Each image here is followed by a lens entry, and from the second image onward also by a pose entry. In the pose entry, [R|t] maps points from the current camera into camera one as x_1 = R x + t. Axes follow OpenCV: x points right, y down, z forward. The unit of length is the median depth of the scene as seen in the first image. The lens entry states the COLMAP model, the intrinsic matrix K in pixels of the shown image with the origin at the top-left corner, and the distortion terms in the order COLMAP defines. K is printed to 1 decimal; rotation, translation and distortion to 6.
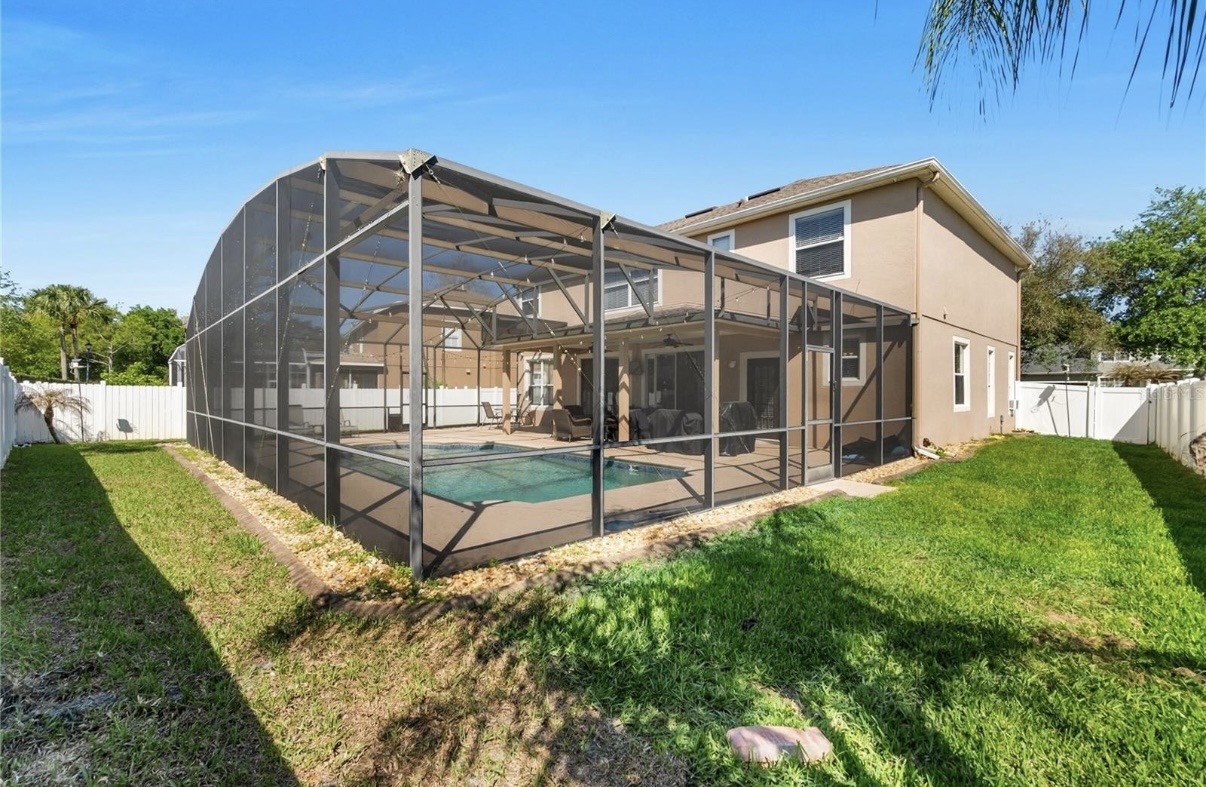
lens RADIAL K [[523.1, 0, 599.3], [0, 523.1, 396.1], [0, 0, 1]] dist [-0.000676, 0.000017]
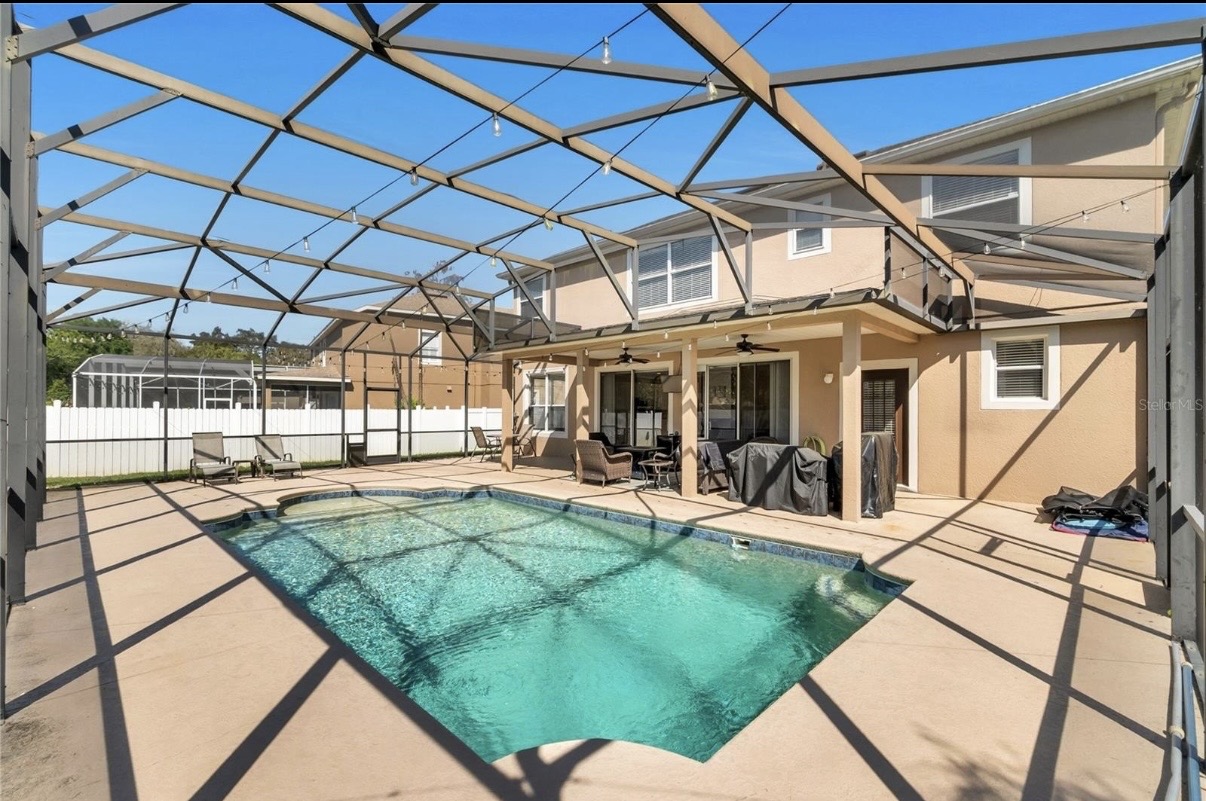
lens RADIAL K [[521.3, 0, 610.1], [0, 521.3, 405.1], [0, 0, 1]] dist [0.000926, -0.000074]
pose [[0.998144, 0.001618, 0.060877, -0.066112], [-0.000518, 0.999836, -0.018084, -0.007117], [-0.060896, 0.018019, 0.997981, 0.211486]]
